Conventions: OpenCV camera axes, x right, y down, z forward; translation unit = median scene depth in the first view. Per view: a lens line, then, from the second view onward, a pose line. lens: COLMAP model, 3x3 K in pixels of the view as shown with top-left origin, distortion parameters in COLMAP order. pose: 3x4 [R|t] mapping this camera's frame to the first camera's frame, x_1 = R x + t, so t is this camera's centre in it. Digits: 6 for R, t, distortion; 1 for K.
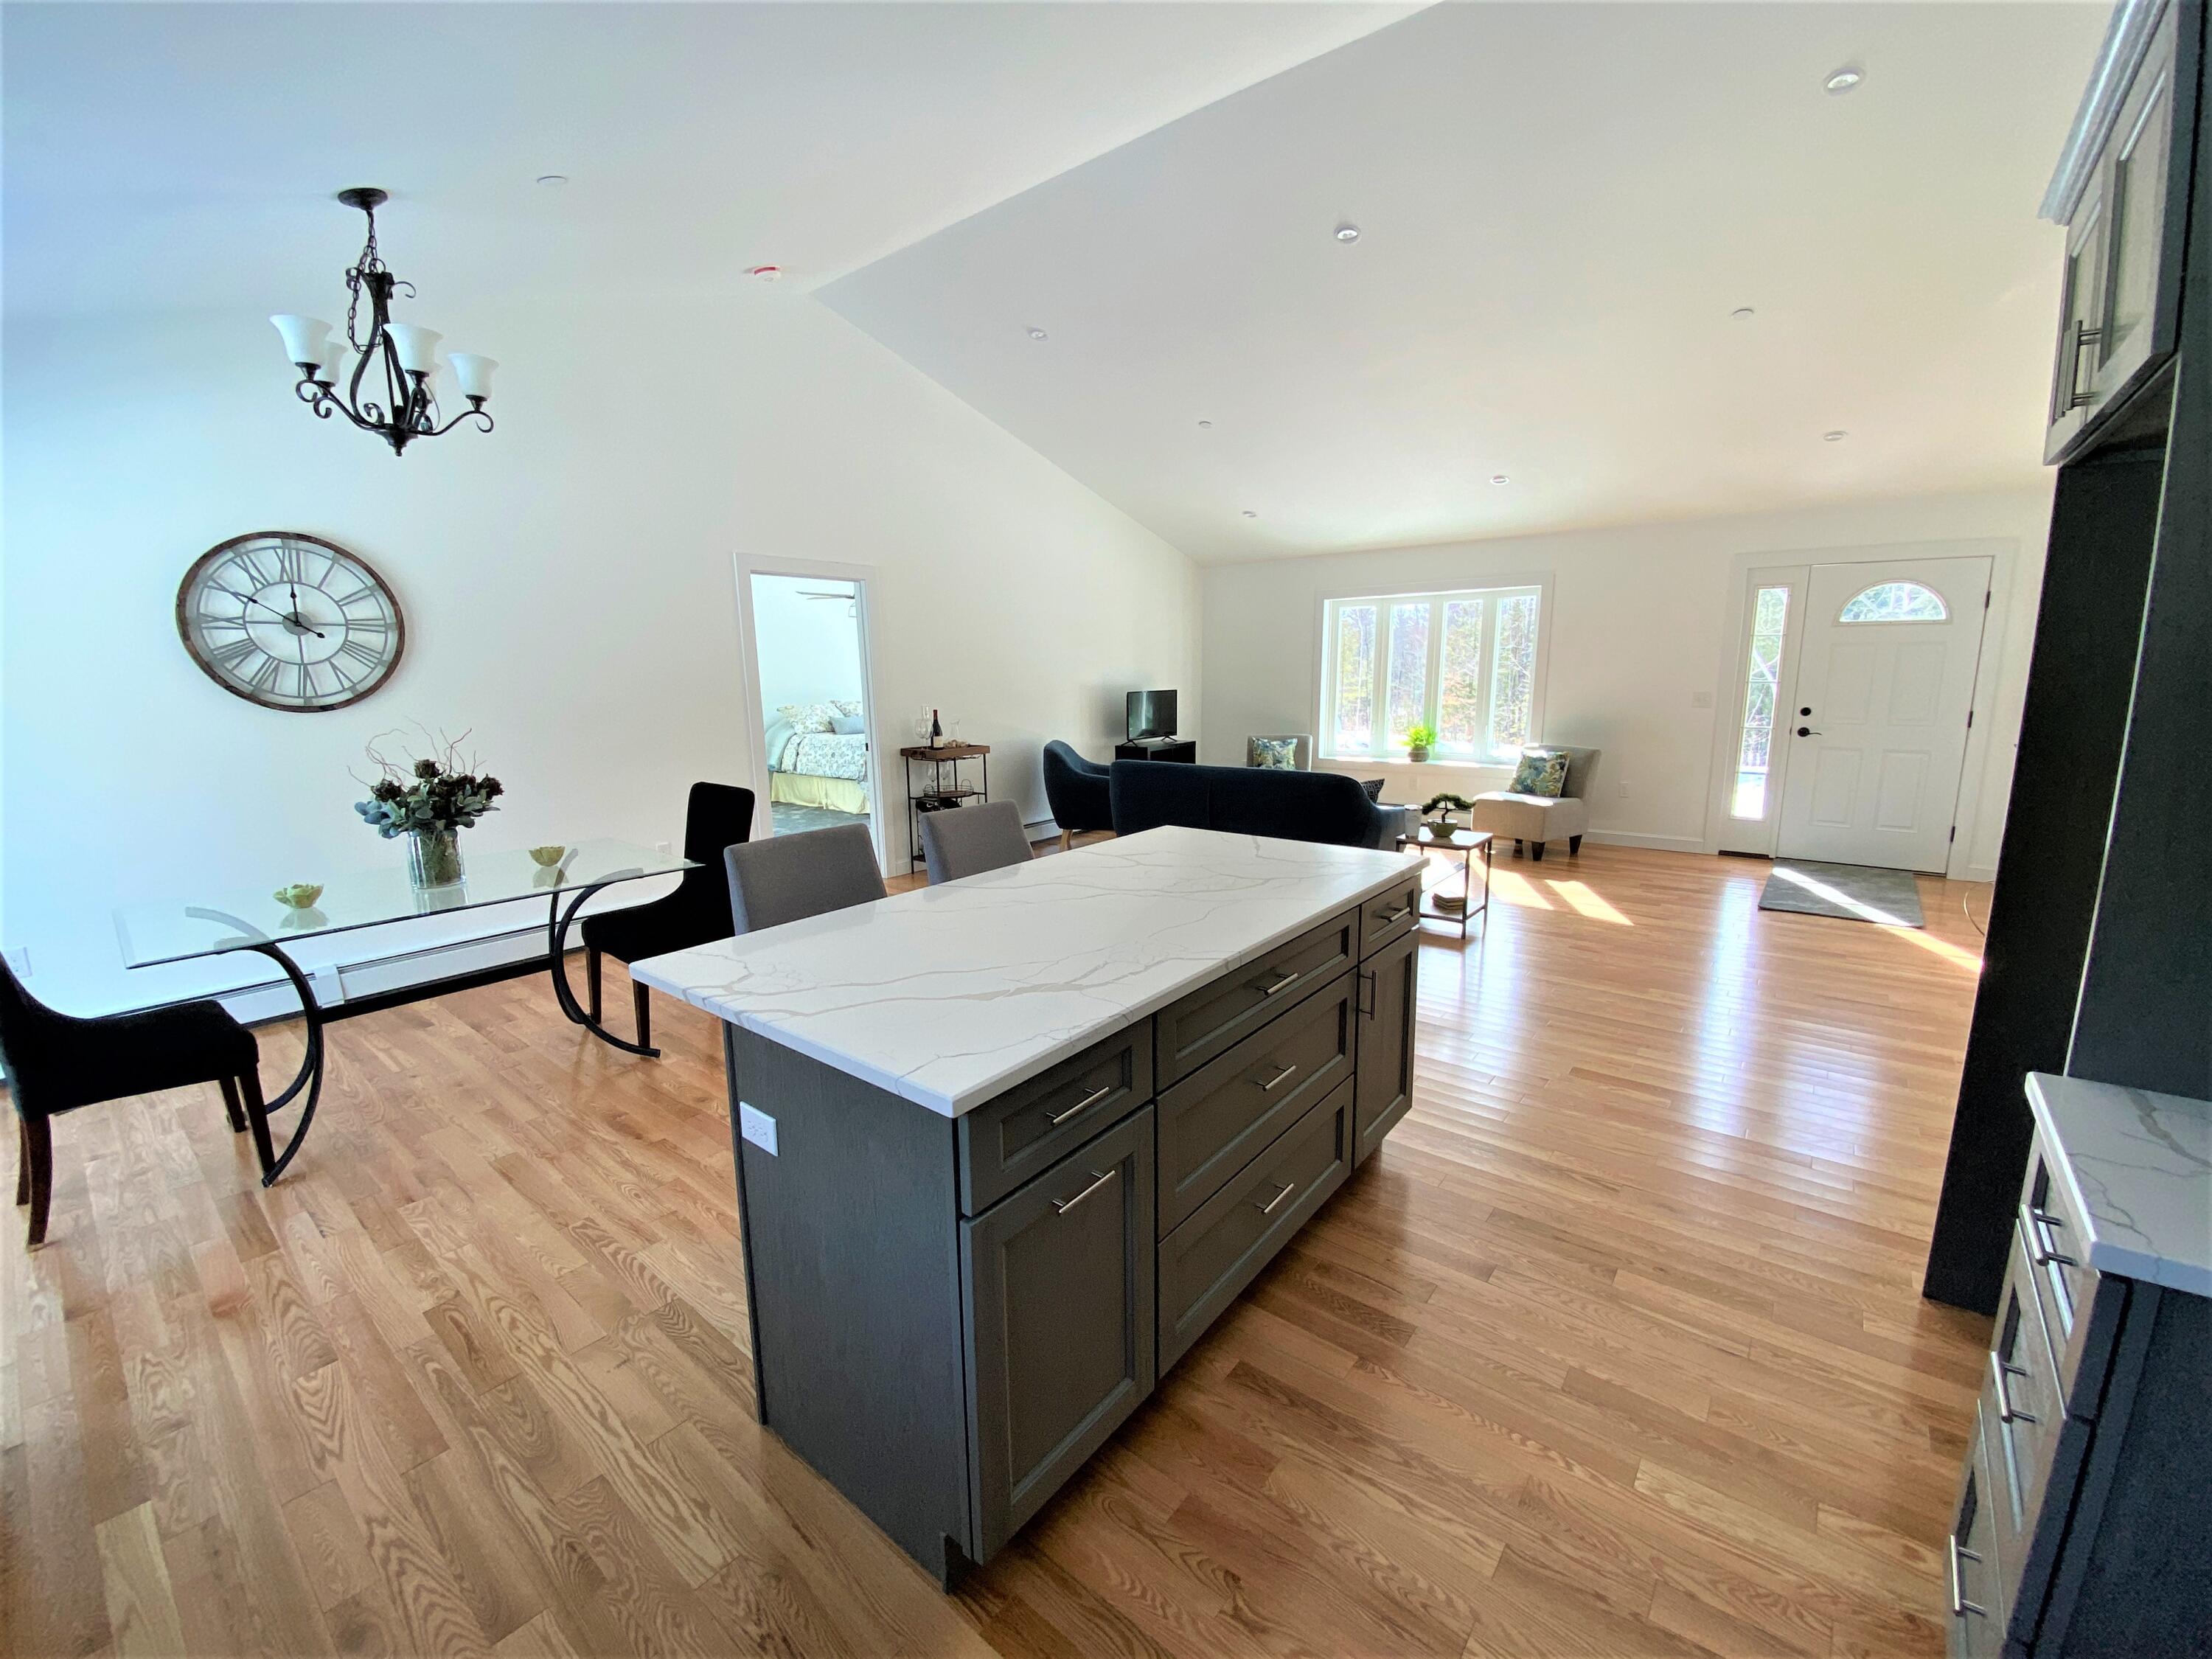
lens RADIAL K [[899.8, 0, 1106.0], [0, 899.8, 829.5], [0, 0, 1]] dist [0.023449, -0.021570]
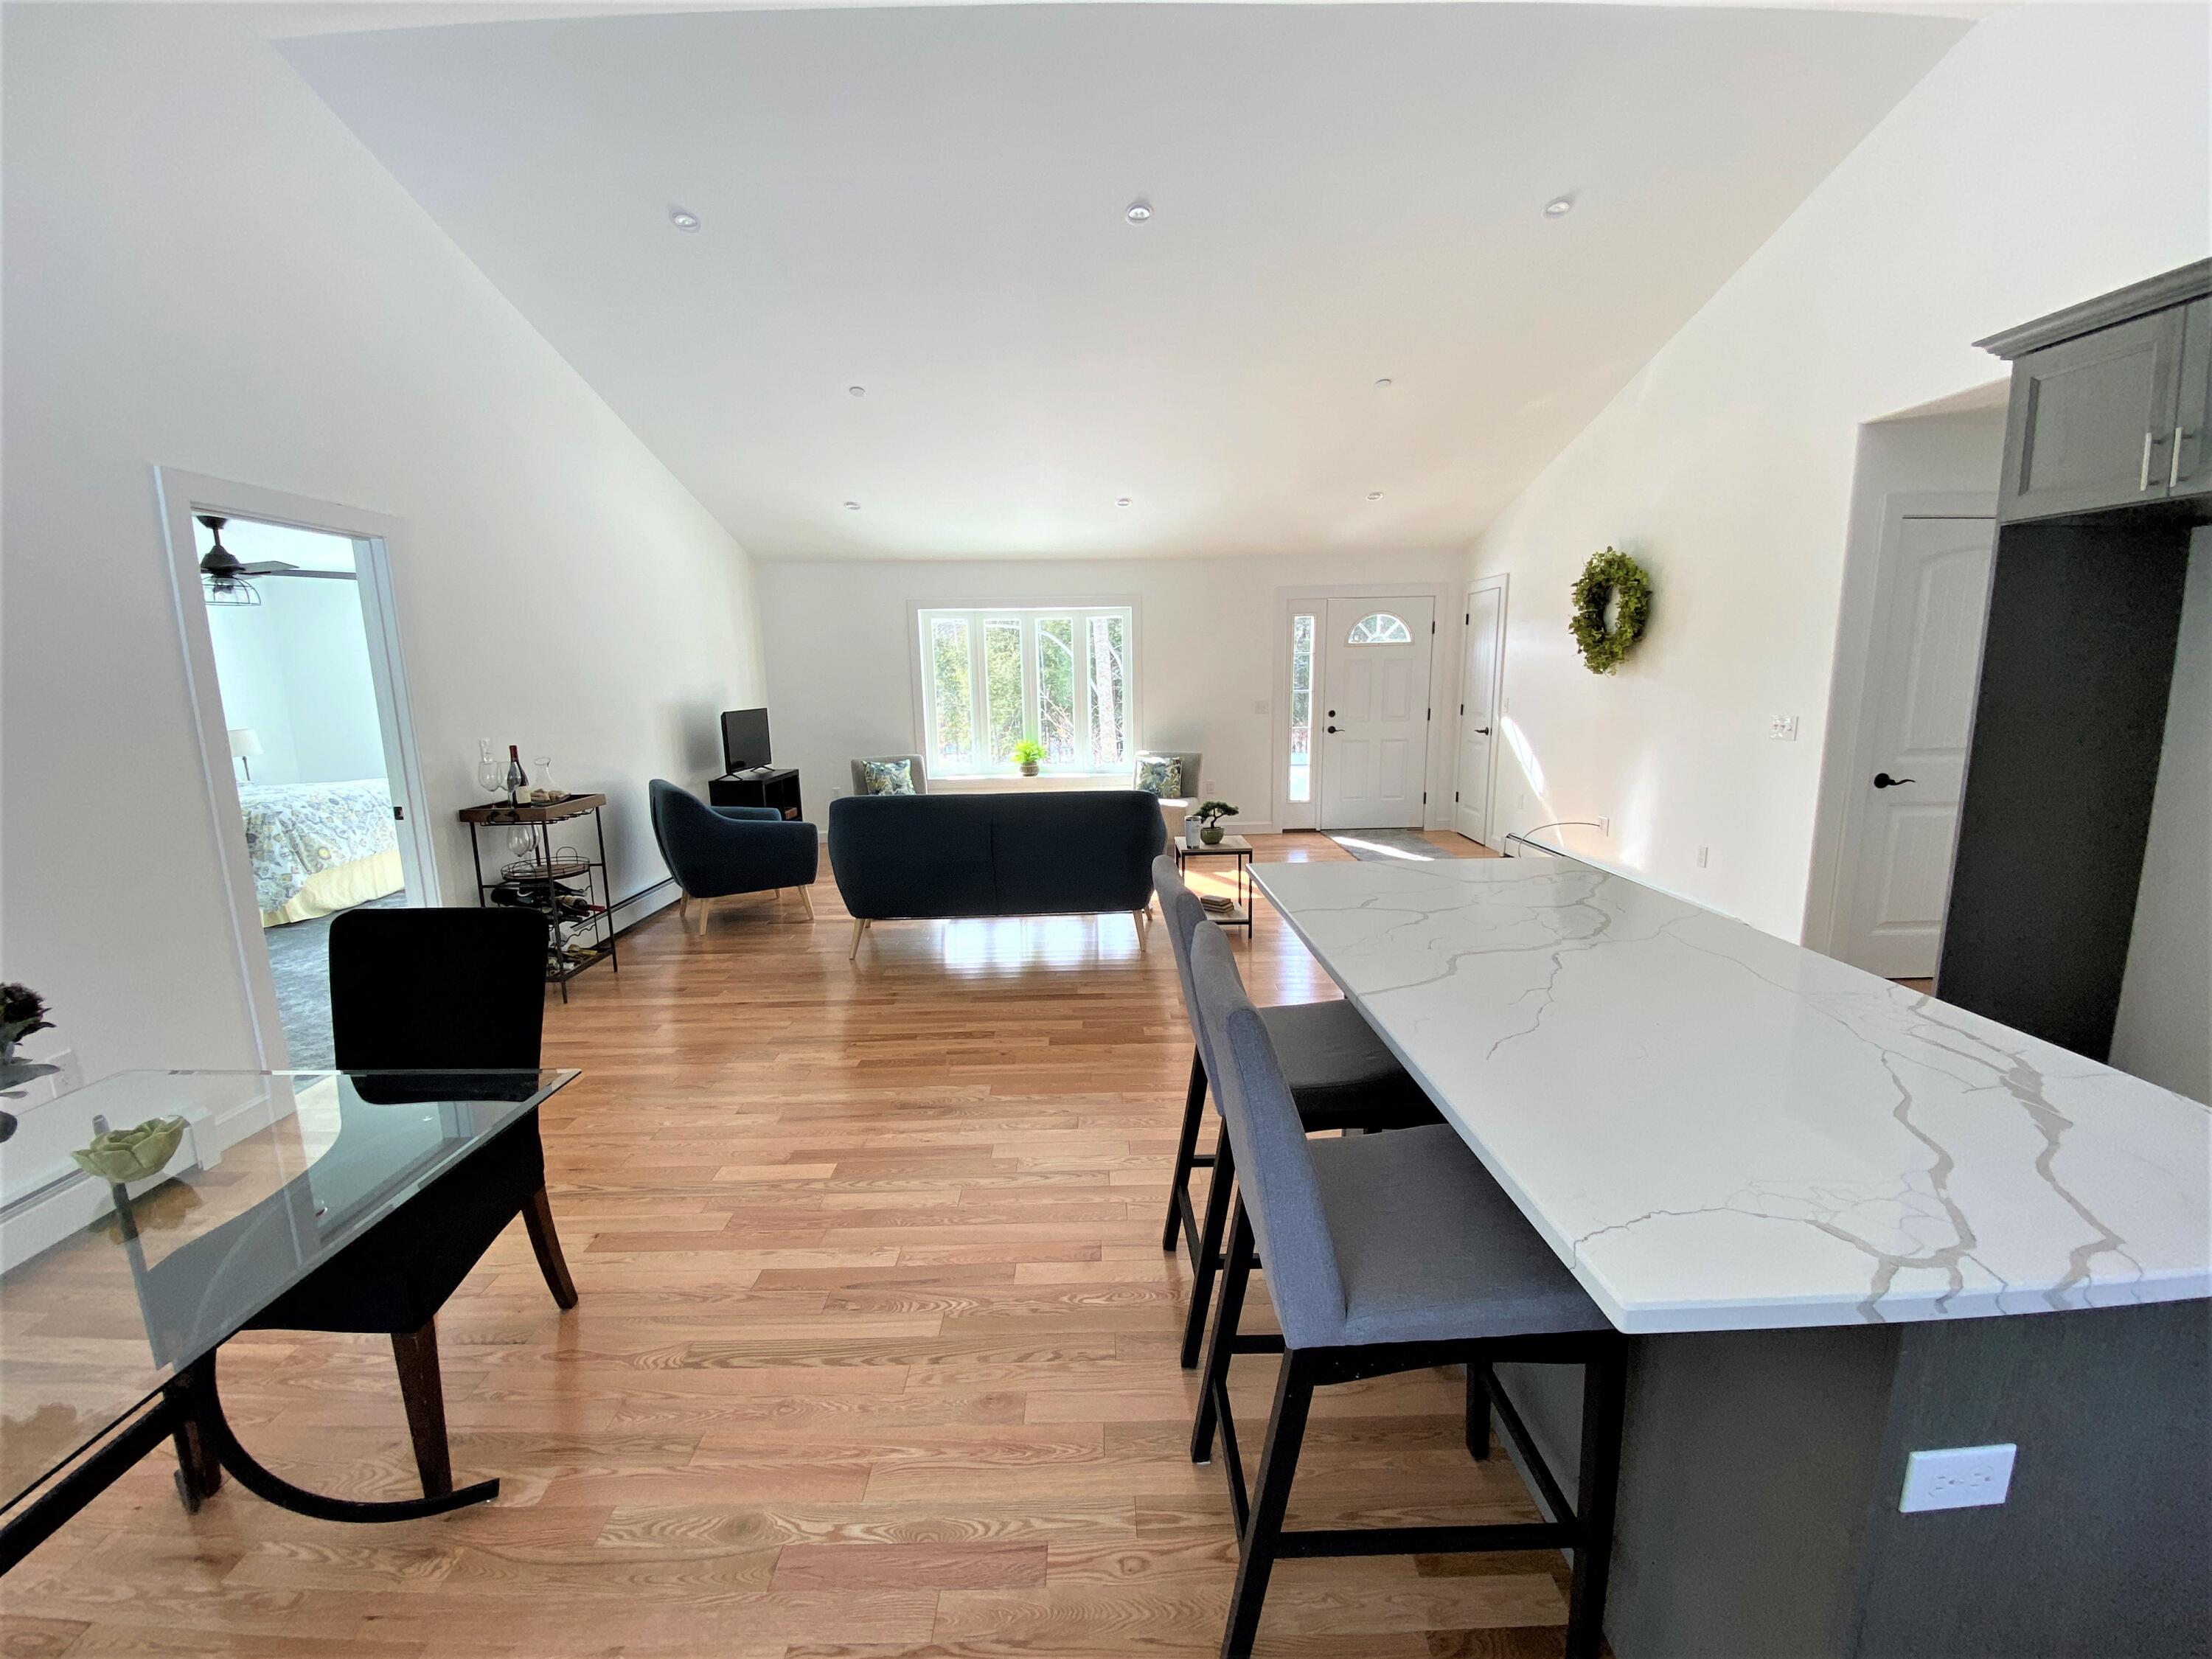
lens RADIAL K [[896.3, 0, 1104.6], [0, 896.3, 827.6], [0, 0, 1]] dist [0.021606, -0.021392]
pose [[0.771170, -0.107872, 0.627423, -0.322052], [0.122533, 0.992263, 0.019991, -0.041420], [-0.624726, 0.061464, 0.778422, 0.265133]]
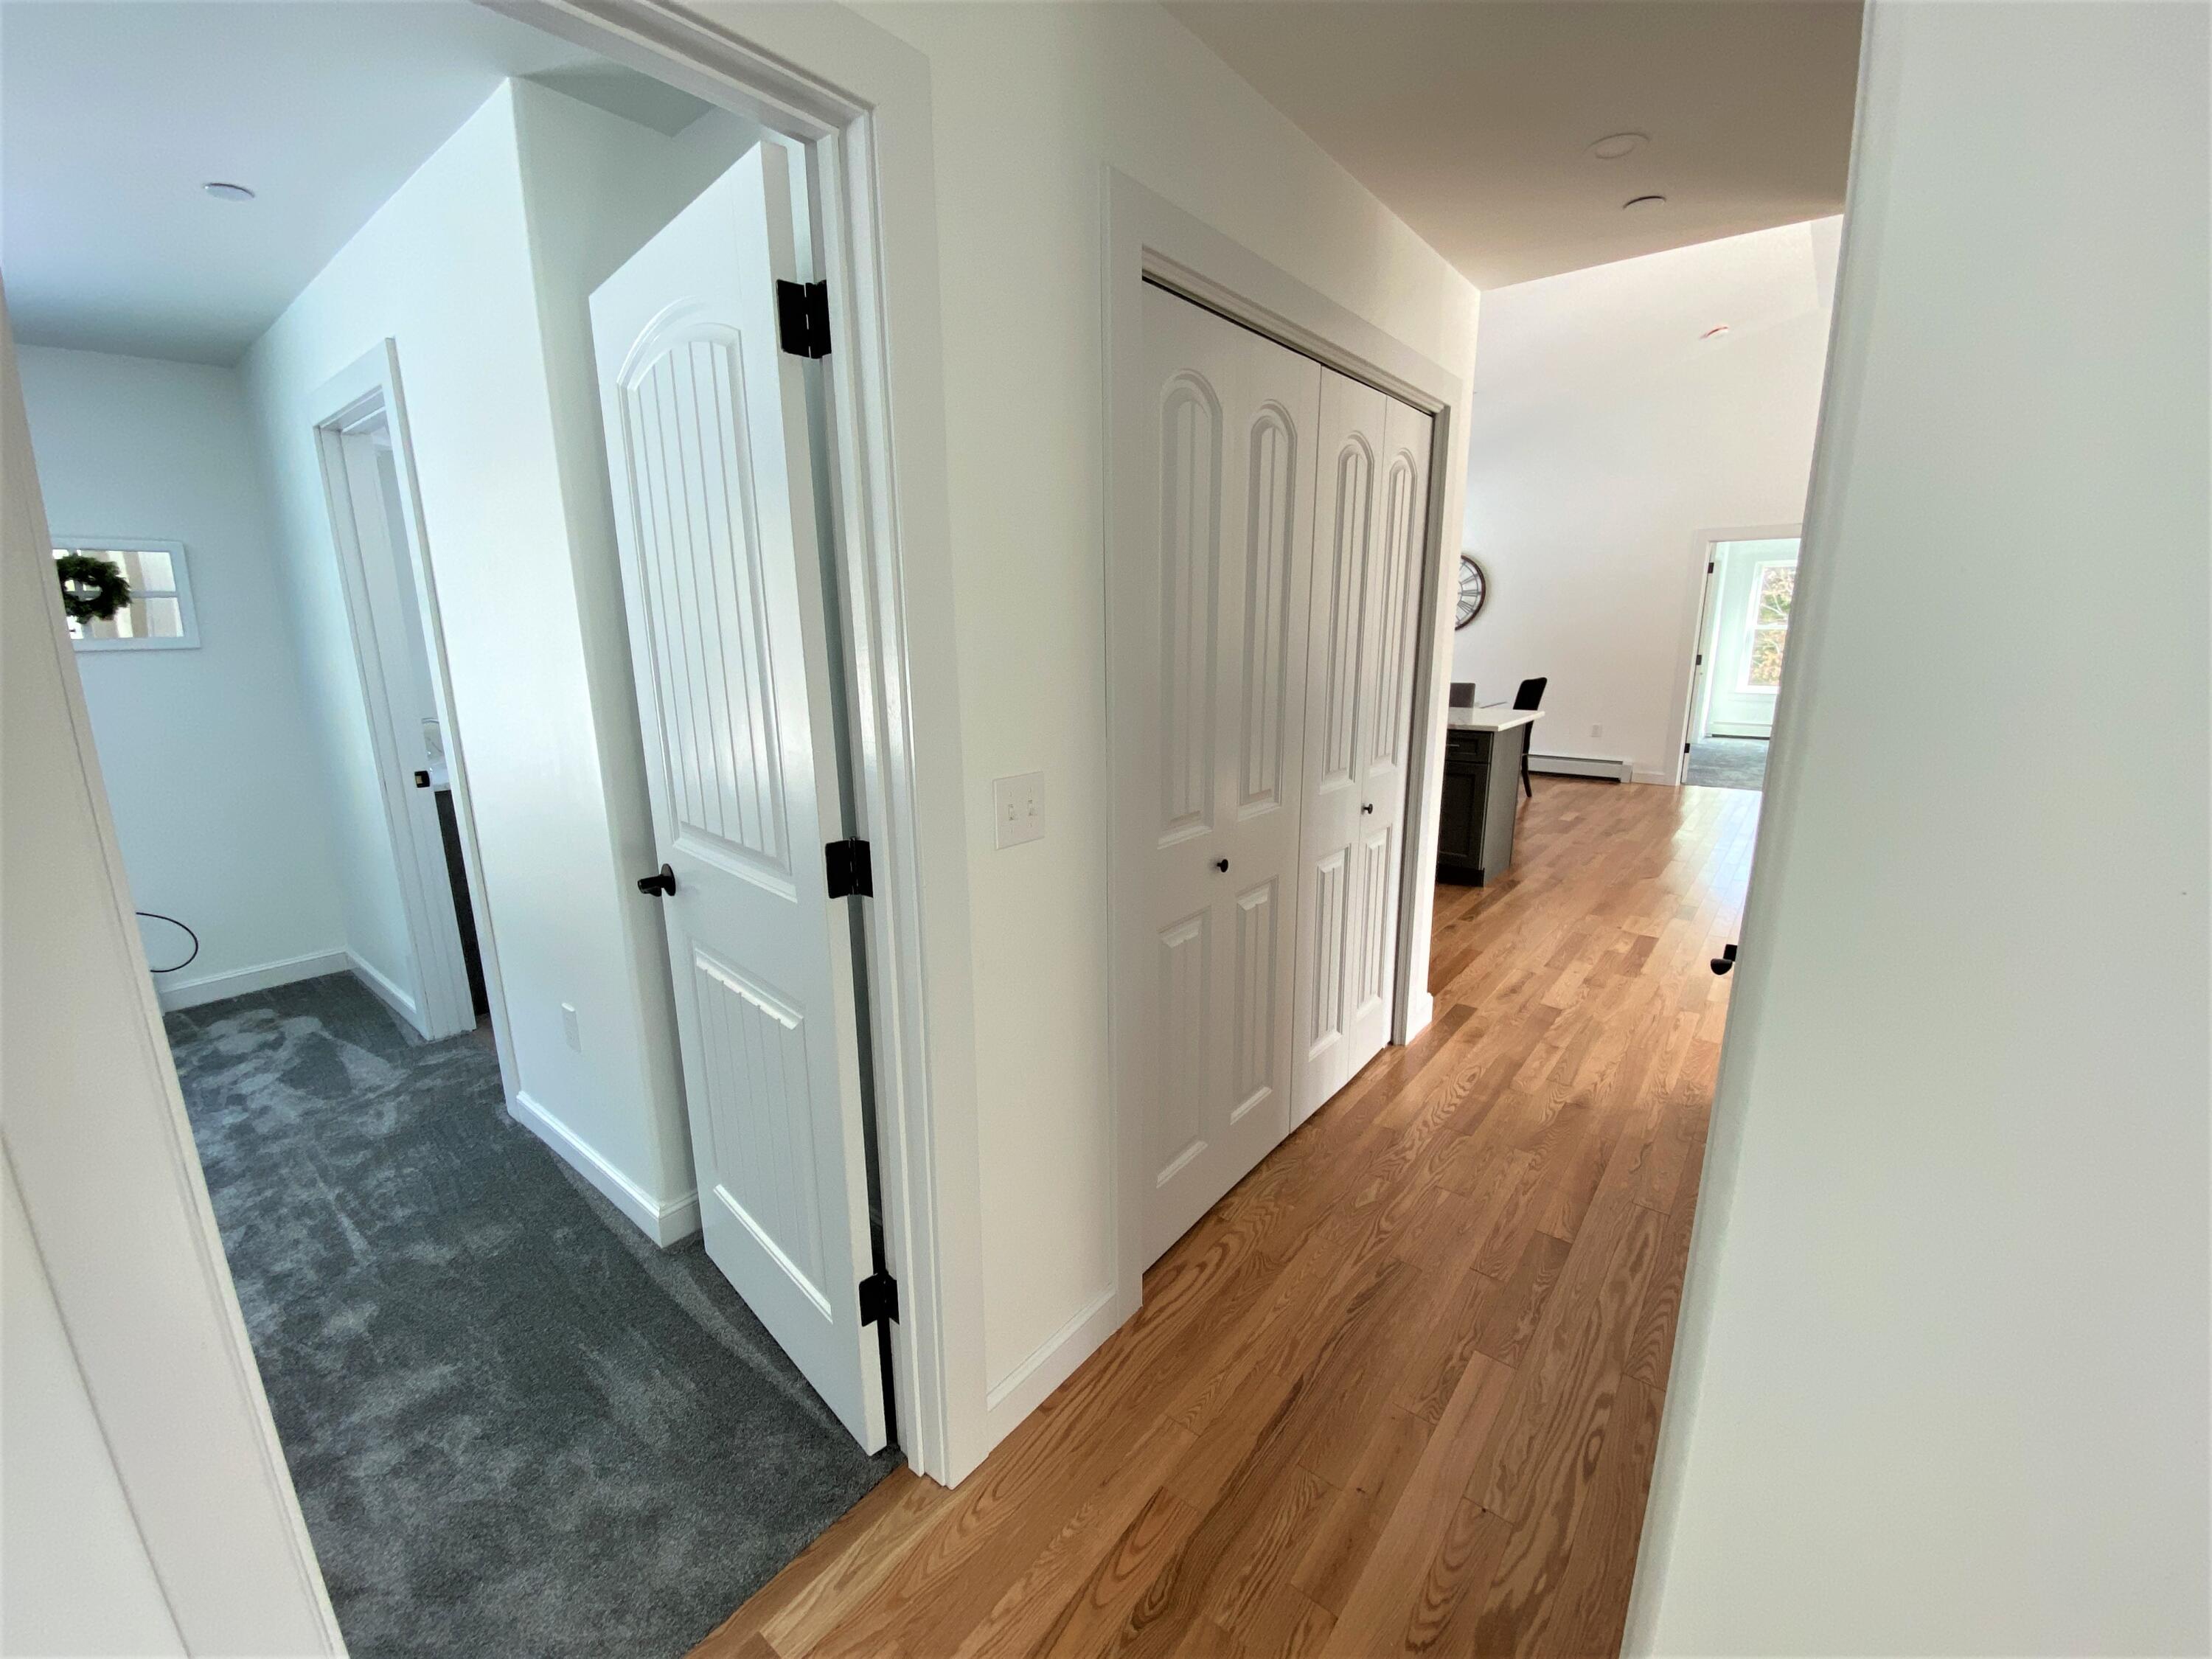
lens RADIAL K [[896.3, 0, 1104.6], [0, 896.3, 827.6], [0, 0, 1]] dist [0.021606, -0.021392]
pose [[0.004260, 0.236943, -0.971514, 1.036717], [-0.169682, 0.957606, 0.232807, -0.029514], [0.985490, 0.163857, 0.044284, 0.096572]]
